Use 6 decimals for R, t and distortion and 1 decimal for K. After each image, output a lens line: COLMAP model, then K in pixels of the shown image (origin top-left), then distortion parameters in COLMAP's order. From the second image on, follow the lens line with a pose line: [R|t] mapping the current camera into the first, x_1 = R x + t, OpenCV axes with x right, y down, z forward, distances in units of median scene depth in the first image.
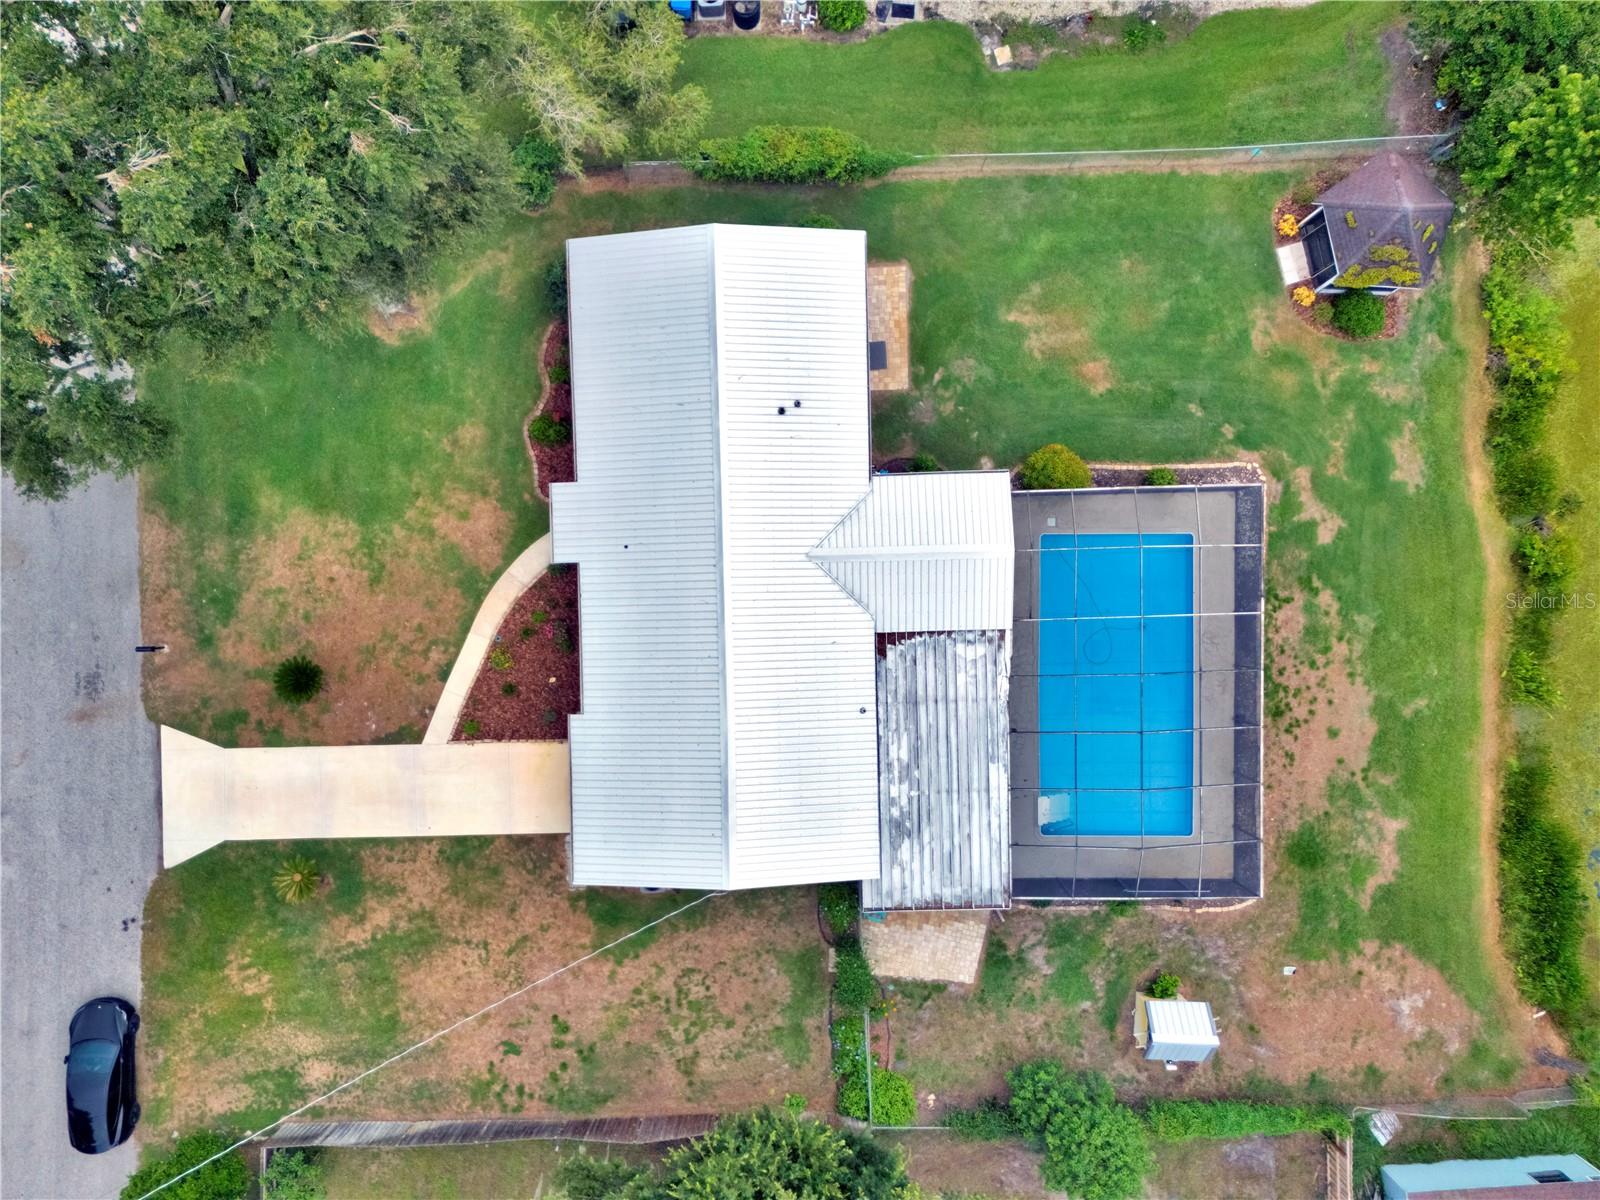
lens RADIAL K [[1169.0, 0, 805.2], [0, 1169.0, 606.7], [0, 0, 1]] dist [0.092809, -0.092252]
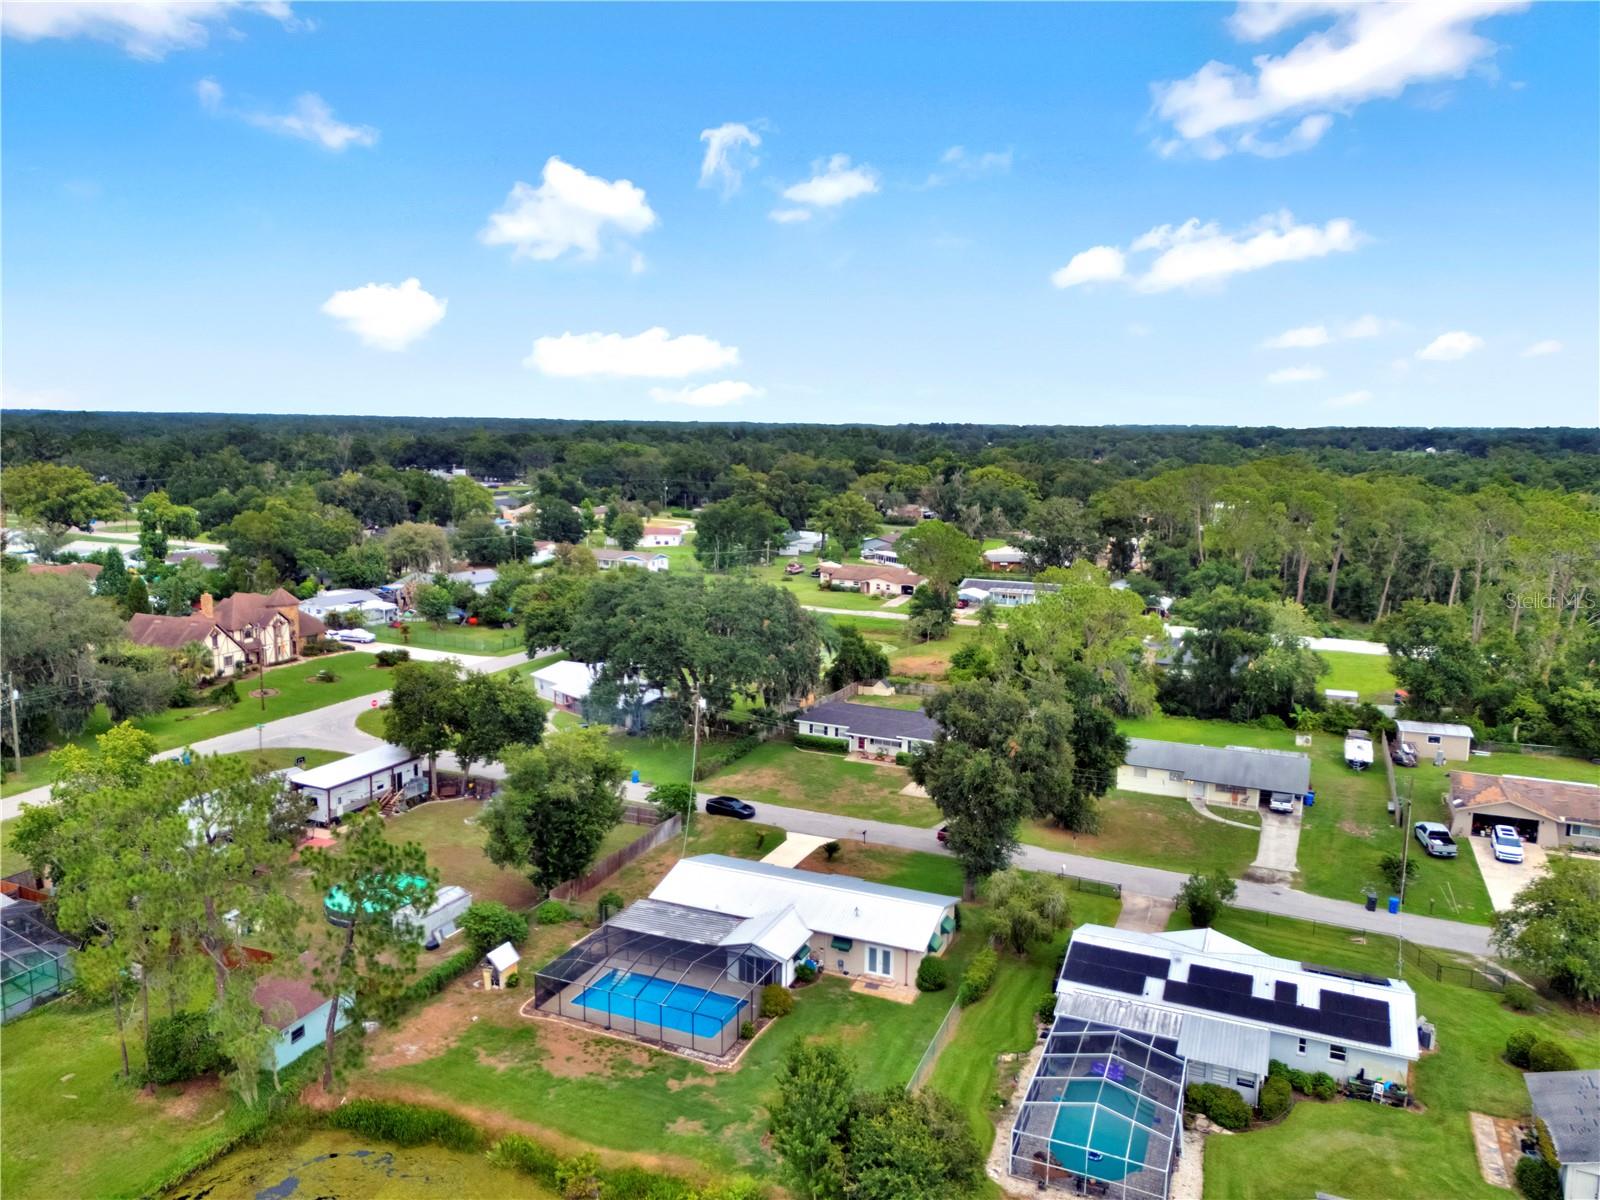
lens RADIAL K [[1169.0, 0, 805.2], [0, 1169.0, 606.7], [0, 0, 1]] dist [0.092809, -0.092252]
pose [[-0.409118, 0.148506, -0.900316, 1.738307], [-0.912337, -0.084136, 0.400702, -0.829753], [-0.016242, 0.985326, 0.169909, 0.061456]]
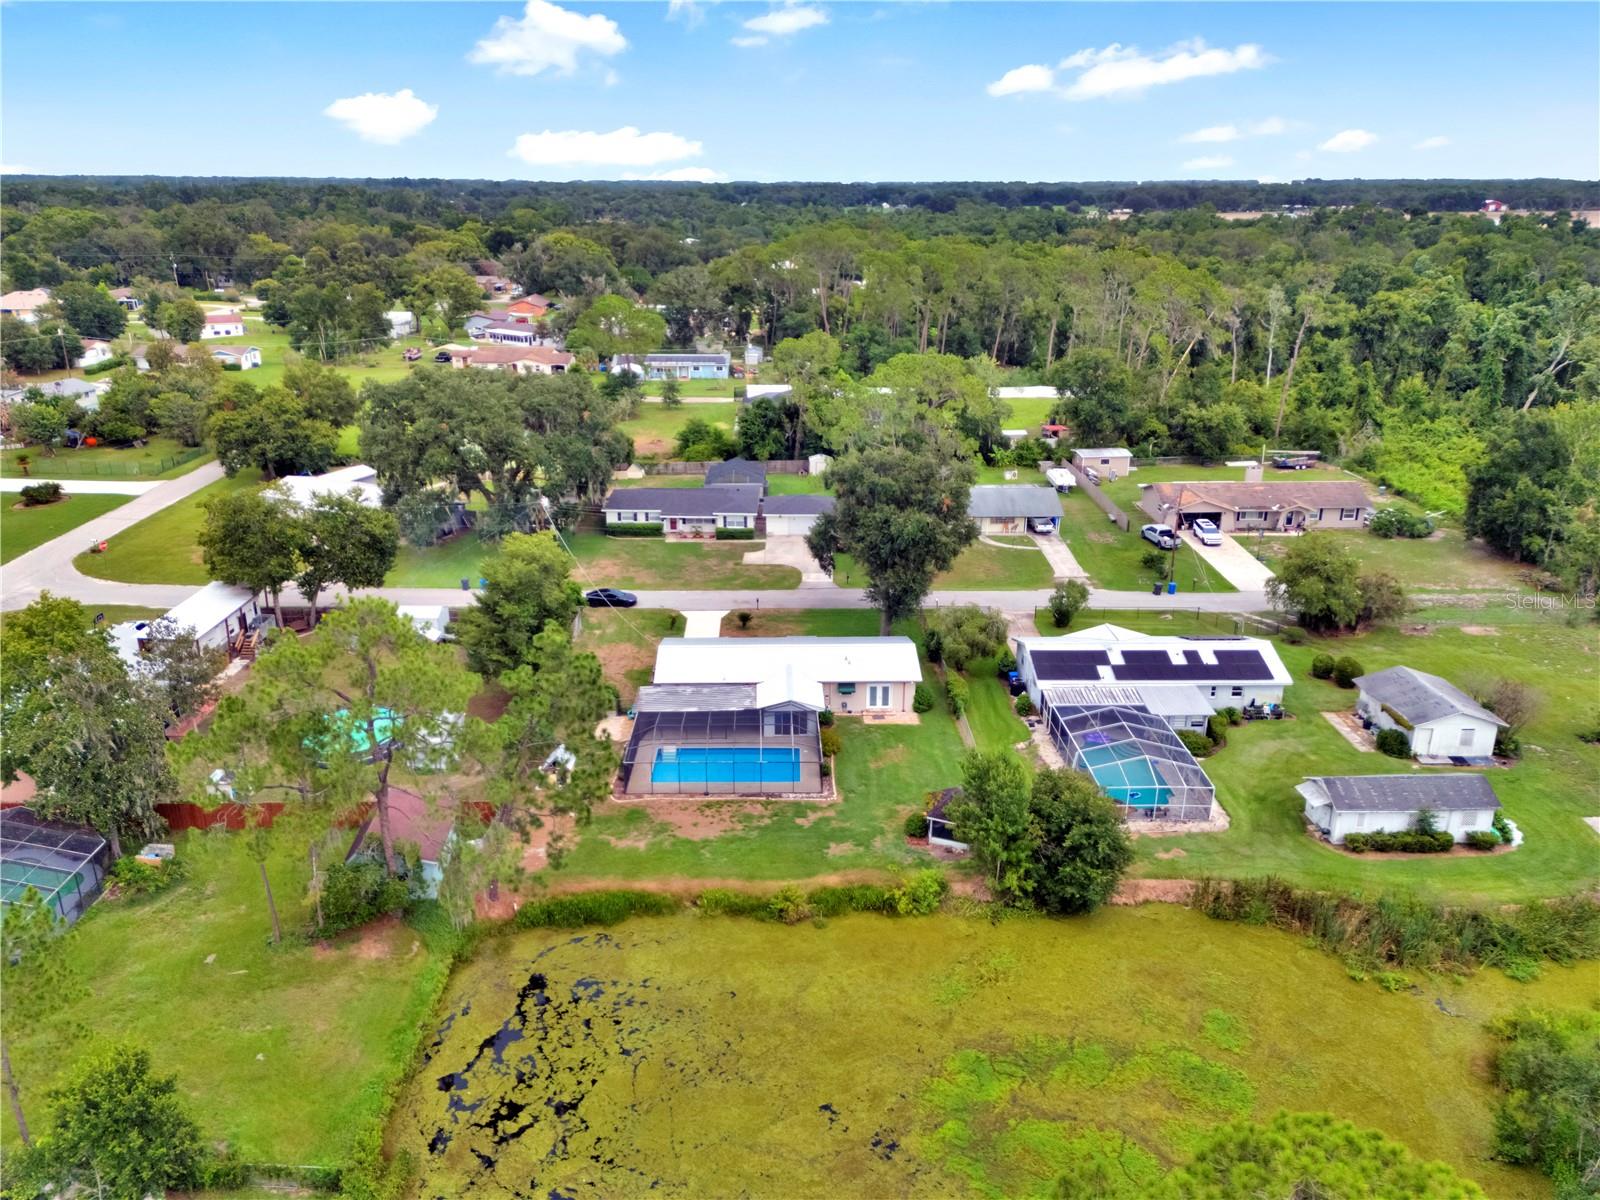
lens RADIAL K [[1160.8, 0, 806.6], [0, 1160.8, 613.6], [0, 0, 1]] dist [0.135780, -0.179473]
pose [[0.014019, 0.355510, -0.934567, 2.054068], [-0.999826, -0.006499, -0.017470, -0.035991], [-0.012284, 0.934650, 0.355357, 0.023198]]
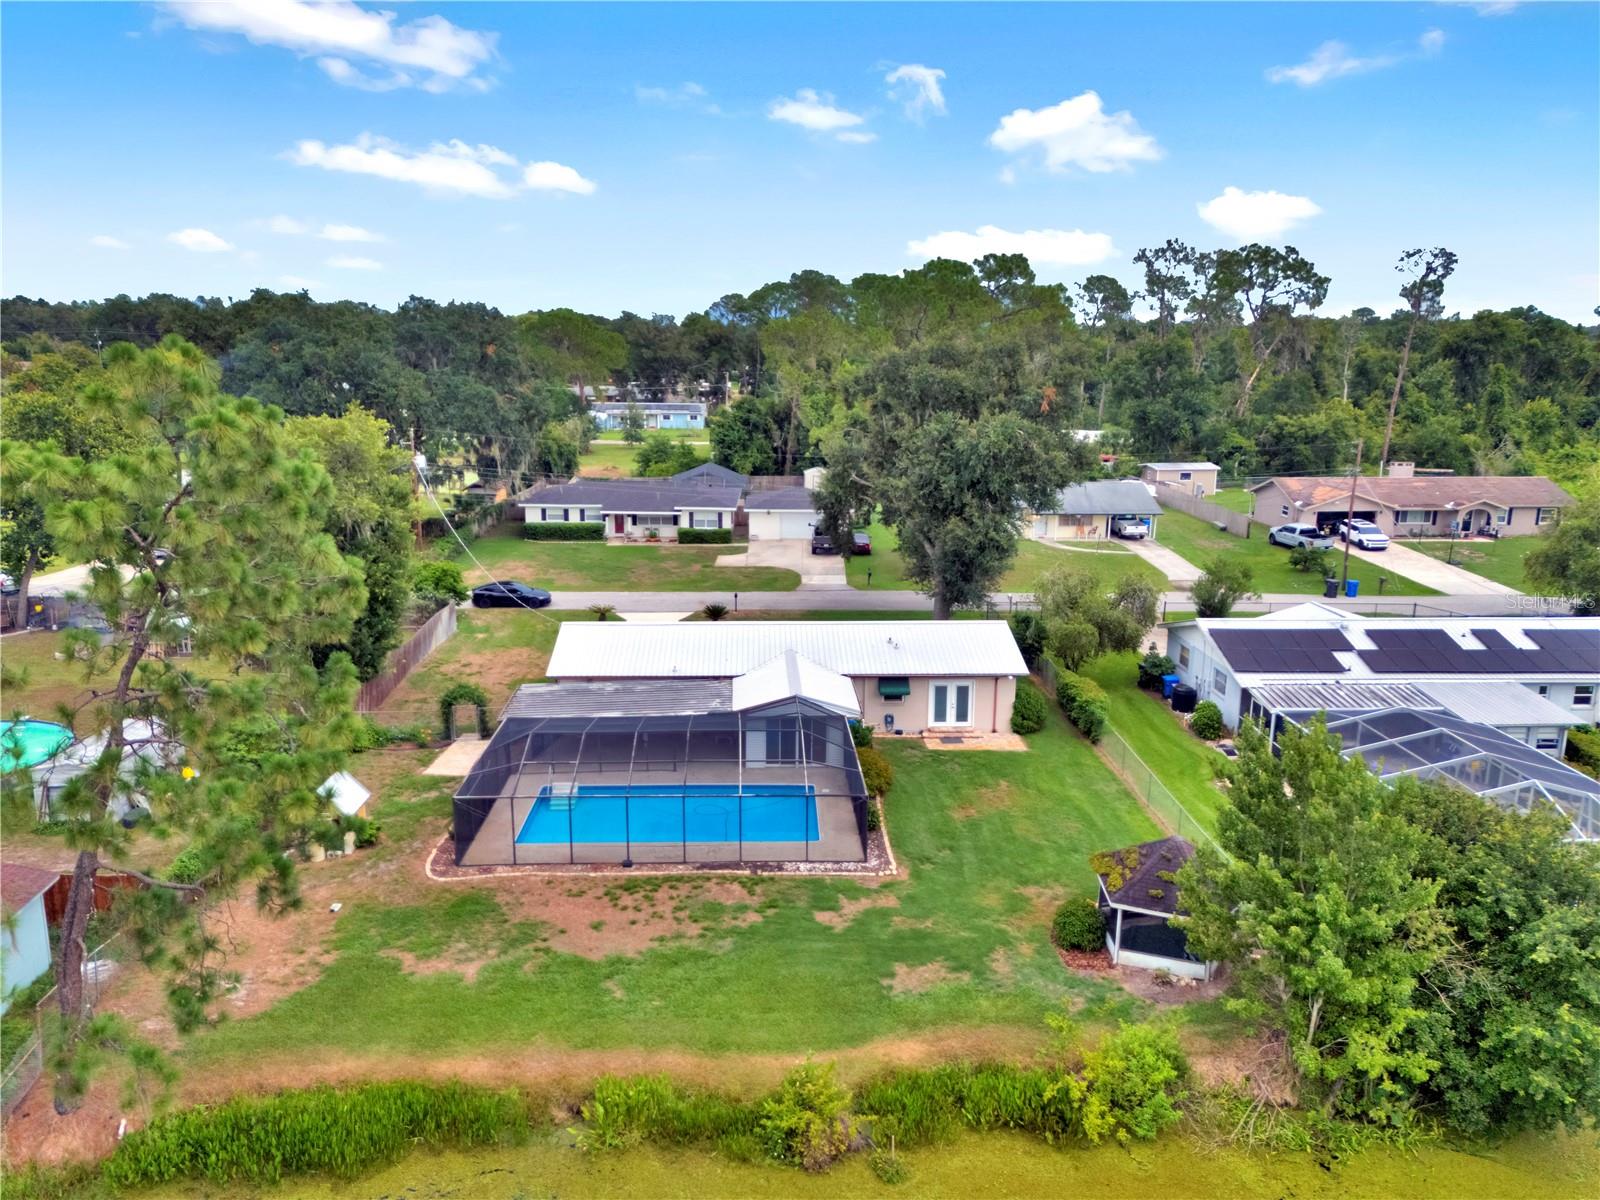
lens RADIAL K [[1169.0, 0, 805.2], [0, 1169.0, 606.7], [0, 0, 1]] dist [0.092809, -0.092252]
pose [[0.029591, 0.236994, -0.971060, 1.226870], [-0.999438, -0.008272, -0.032474, -0.015910], [-0.015729, 0.971476, 0.236616, 0.562996]]
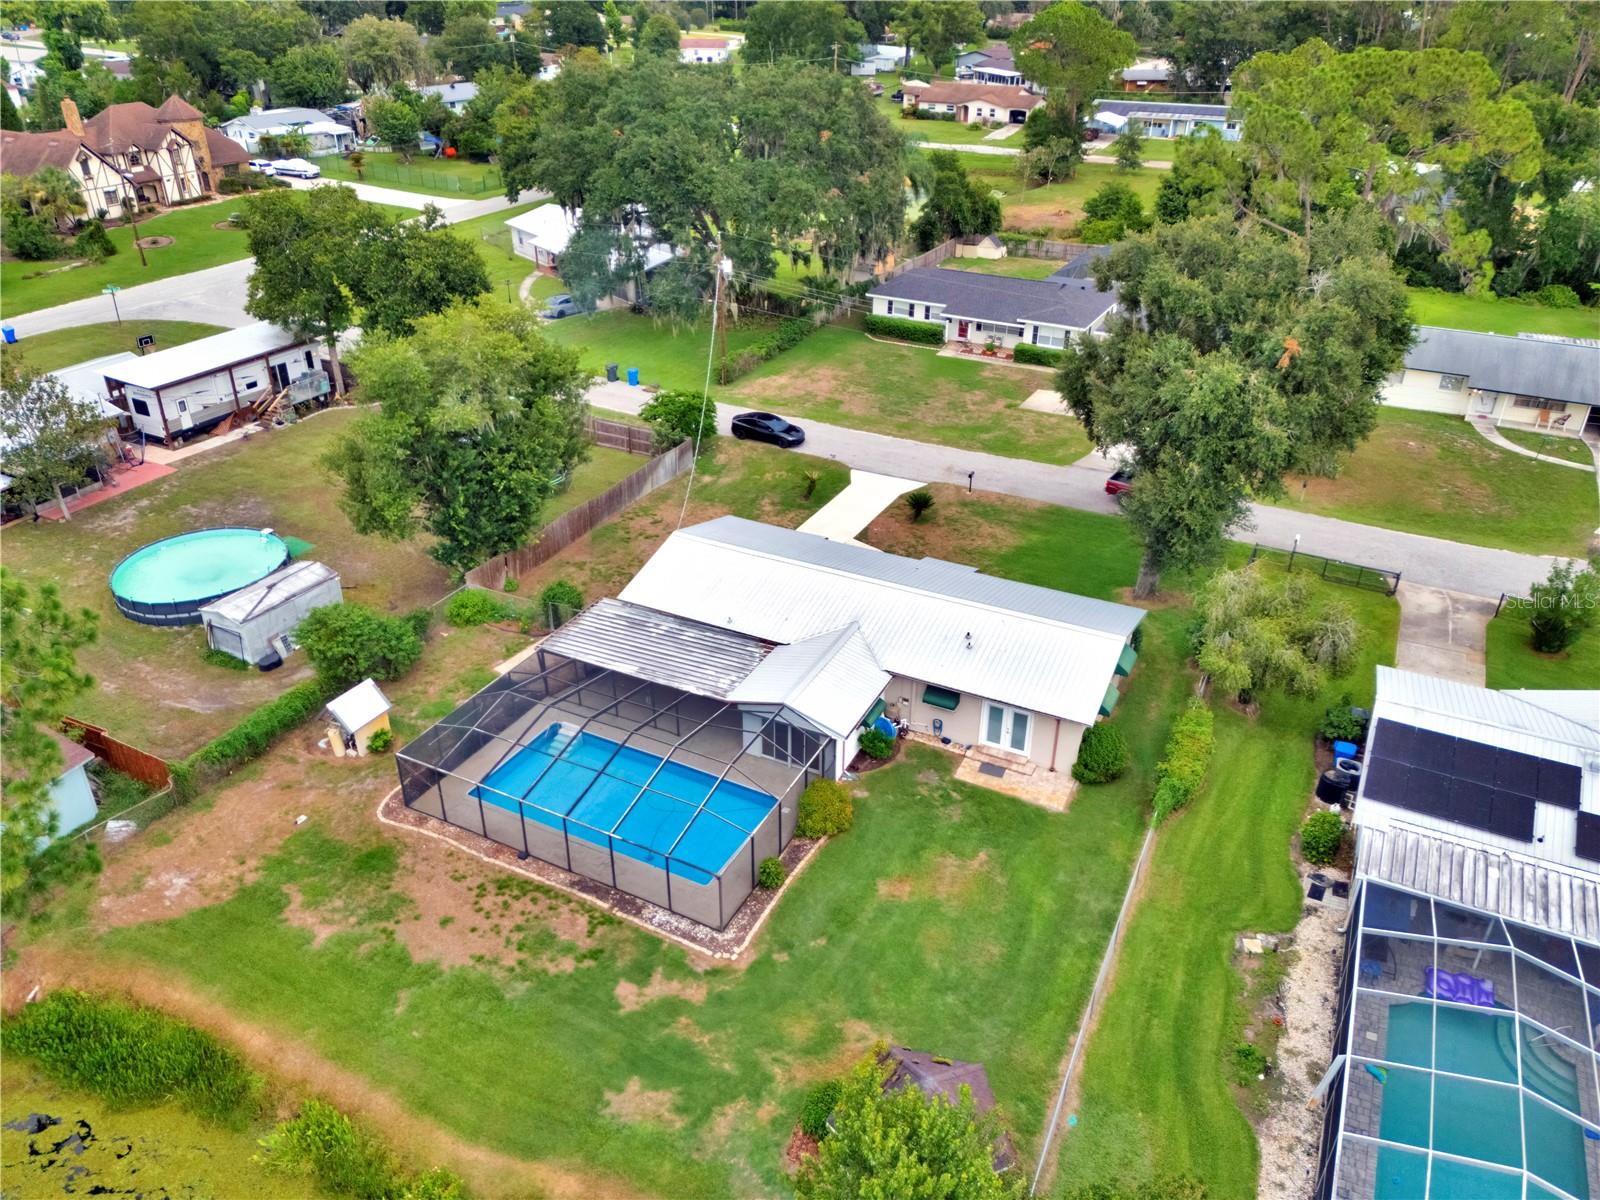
lens RADIAL K [[1169.0, 0, 805.2], [0, 1169.0, 606.7], [0, 0, 1]] dist [0.092809, -0.092252]
pose [[-0.461890, 0.444076, -0.767759, 0.918344], [-0.886886, -0.240596, 0.394395, -0.454271], [-0.009578, 0.863082, 0.504973, 0.305821]]
